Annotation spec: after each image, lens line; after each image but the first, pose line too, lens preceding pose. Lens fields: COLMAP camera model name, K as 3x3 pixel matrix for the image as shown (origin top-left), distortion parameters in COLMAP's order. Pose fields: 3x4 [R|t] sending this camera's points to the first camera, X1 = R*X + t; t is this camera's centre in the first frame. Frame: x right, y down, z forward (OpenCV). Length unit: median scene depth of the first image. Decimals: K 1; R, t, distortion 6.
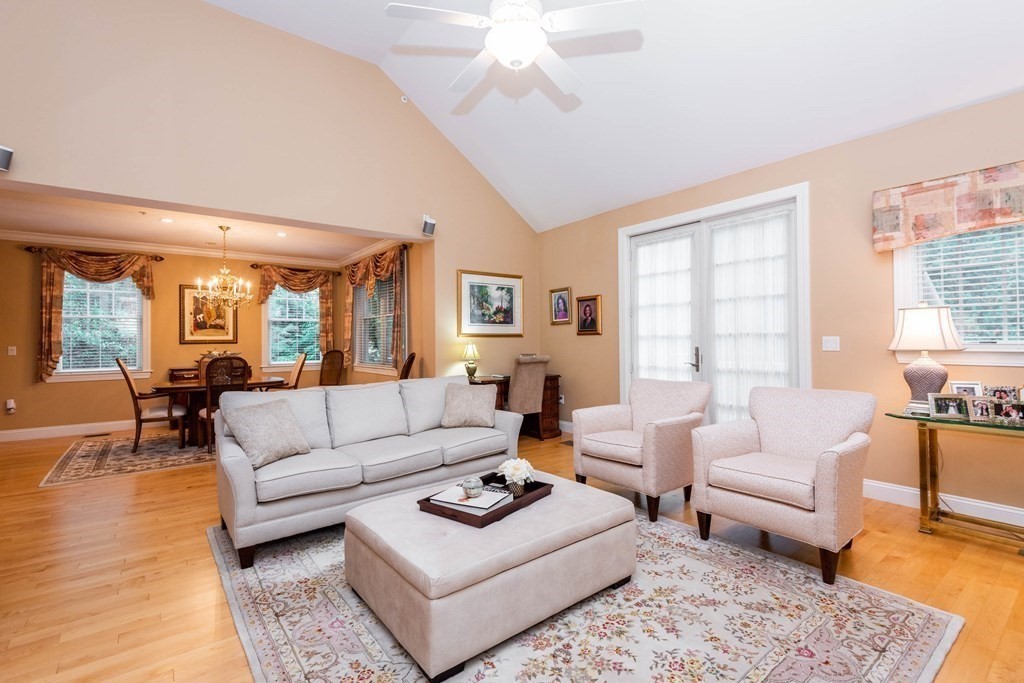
lens RADIAL K [[464.4, 0, 509.8], [0, 464.4, 338.1], [0, 0, 1]] dist [0.003970, -0.000709]
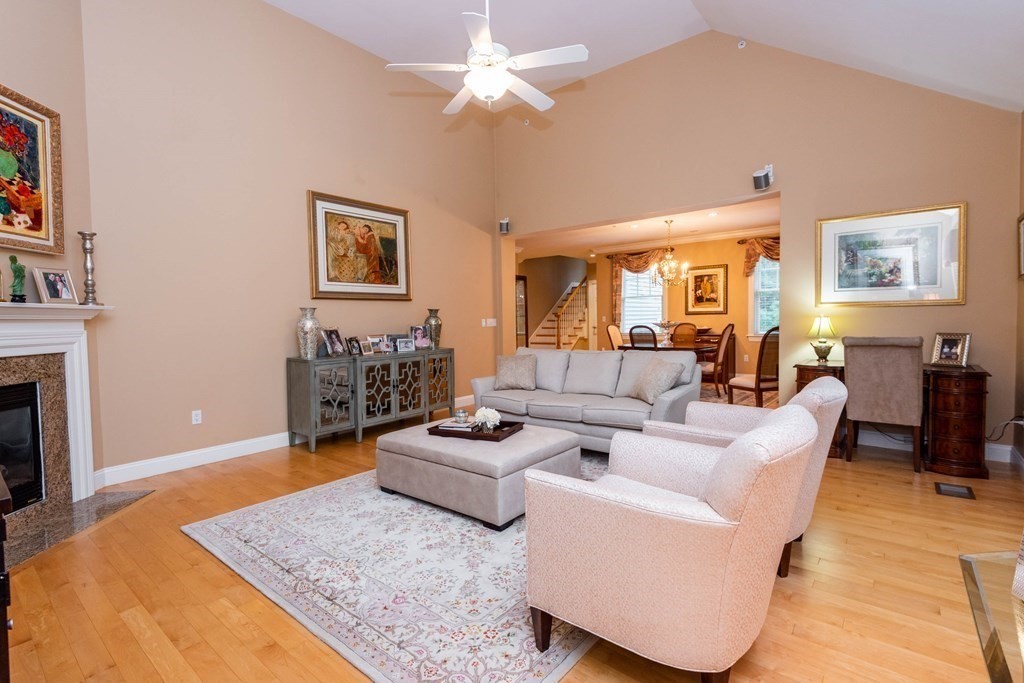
lens RADIAL K [[464.4, 0, 511.6], [0, 464.4, 340.7], [0, 0, 1]] dist [0.003970, -0.000709]
pose [[0.232454, 0.053065, -0.971159, 0.526947], [0.021916, 0.997971, 0.059776, -0.003641], [0.972361, -0.035179, 0.230819, 0.307514]]
